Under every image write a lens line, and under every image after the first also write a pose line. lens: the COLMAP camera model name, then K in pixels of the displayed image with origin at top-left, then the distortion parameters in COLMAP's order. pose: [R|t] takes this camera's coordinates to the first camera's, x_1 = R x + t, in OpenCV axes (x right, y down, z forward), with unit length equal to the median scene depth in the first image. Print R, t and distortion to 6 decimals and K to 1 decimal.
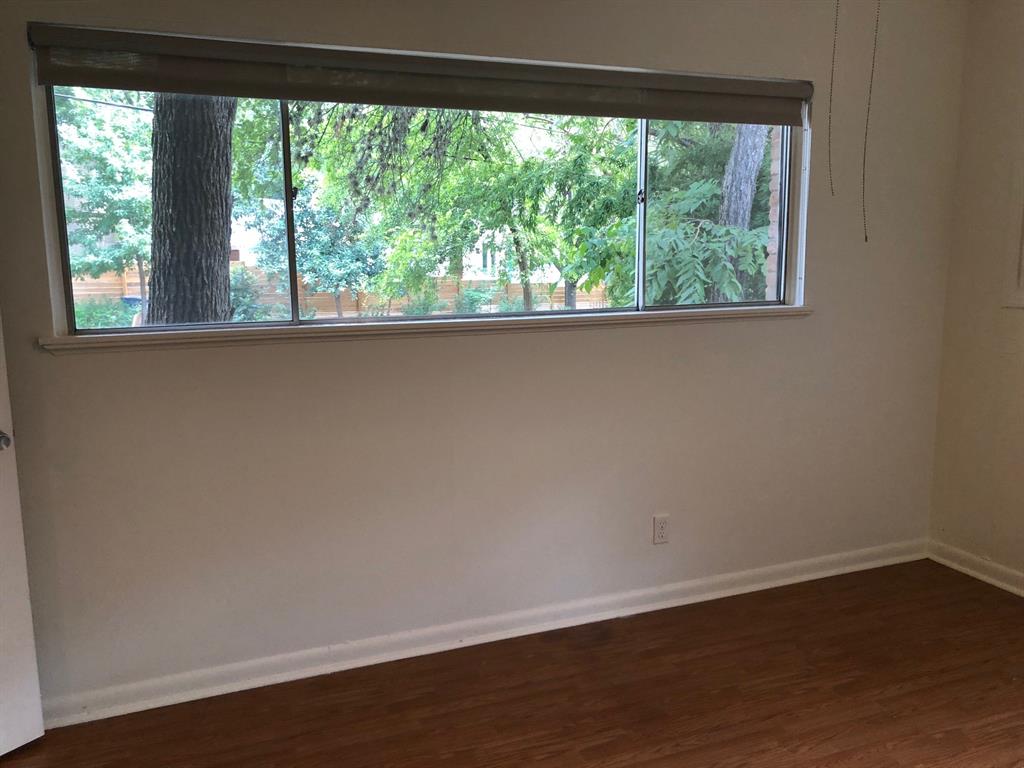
lens RADIAL K [[828.8, 0, 512.0], [0, 828.8, 384.0], [0, 0, 1]] dist [0.029759, -0.009403]
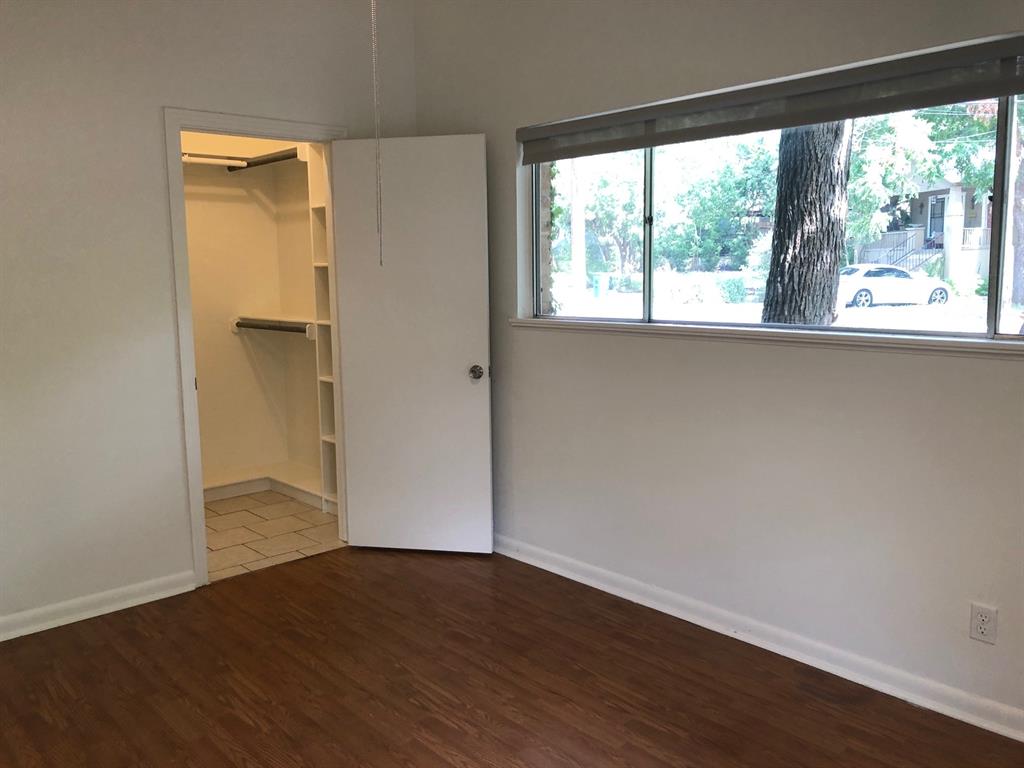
lens RADIAL K [[828.8, 0, 512.0], [0, 828.8, 384.0], [0, 0, 1]] dist [0.029759, -0.009403]
pose [[0.372002, 0.137184, -0.918039, 0.766489], [-0.141662, 0.985824, 0.089910, -0.057653], [0.917358, 0.096605, 0.386162, 0.300929]]
